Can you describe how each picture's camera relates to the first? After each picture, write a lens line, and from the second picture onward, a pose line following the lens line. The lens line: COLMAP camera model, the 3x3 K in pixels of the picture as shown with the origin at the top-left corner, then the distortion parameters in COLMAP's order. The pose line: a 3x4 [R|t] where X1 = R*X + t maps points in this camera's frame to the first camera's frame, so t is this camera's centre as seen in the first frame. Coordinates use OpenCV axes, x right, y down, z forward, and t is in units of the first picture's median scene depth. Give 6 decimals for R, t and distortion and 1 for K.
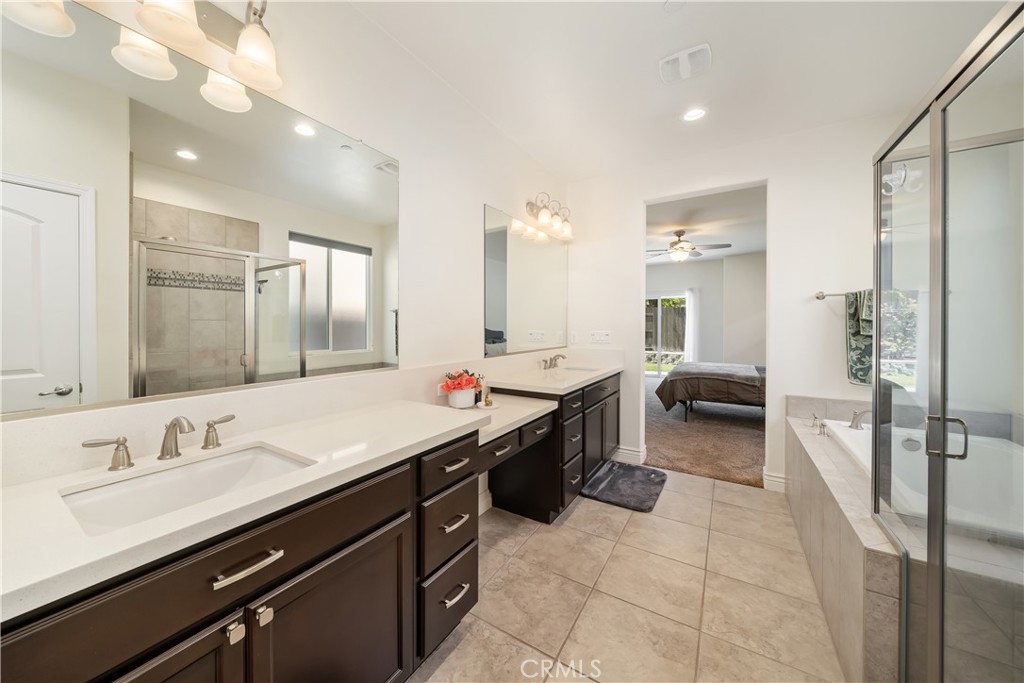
lens RADIAL K [[365.3, 0, 479.2], [0, 365.3, 326.7], [0, 0, 1]] dist [0.000097, 0.000012]
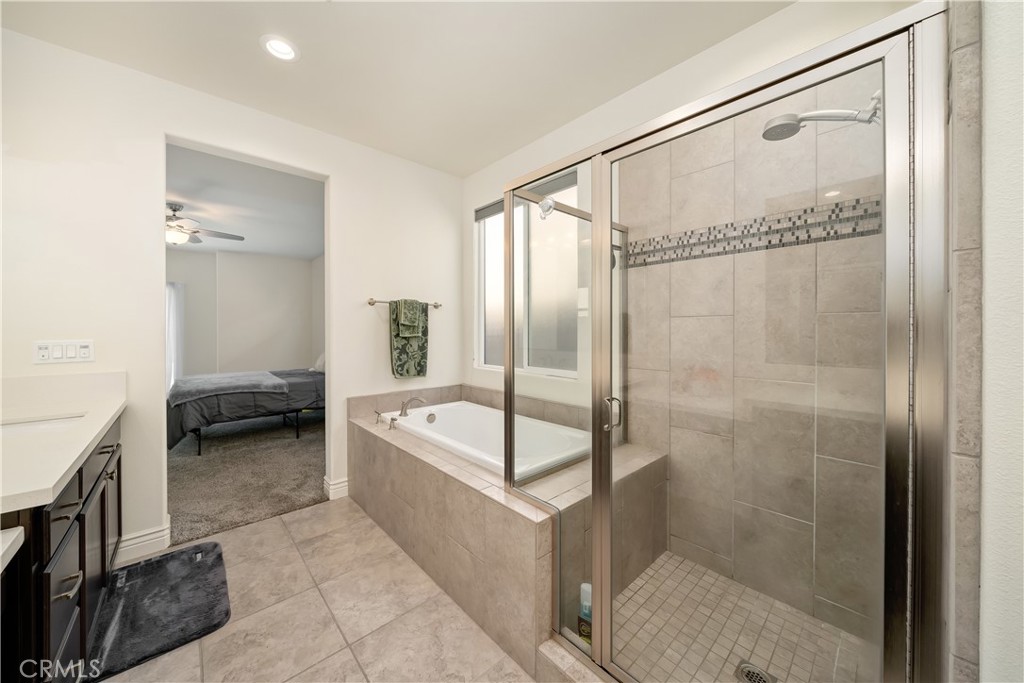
lens RADIAL K [[365.3, 0, 508.9], [0, 365.3, 331.2], [0, 0, 1]] dist [0.000097, 0.000012]
pose [[0.244340, -0.005904, 0.969672, -0.026744], [0.004464, 0.999978, 0.004963, -0.000134], [-0.969679, 0.003116, 0.244361, 0.311779]]
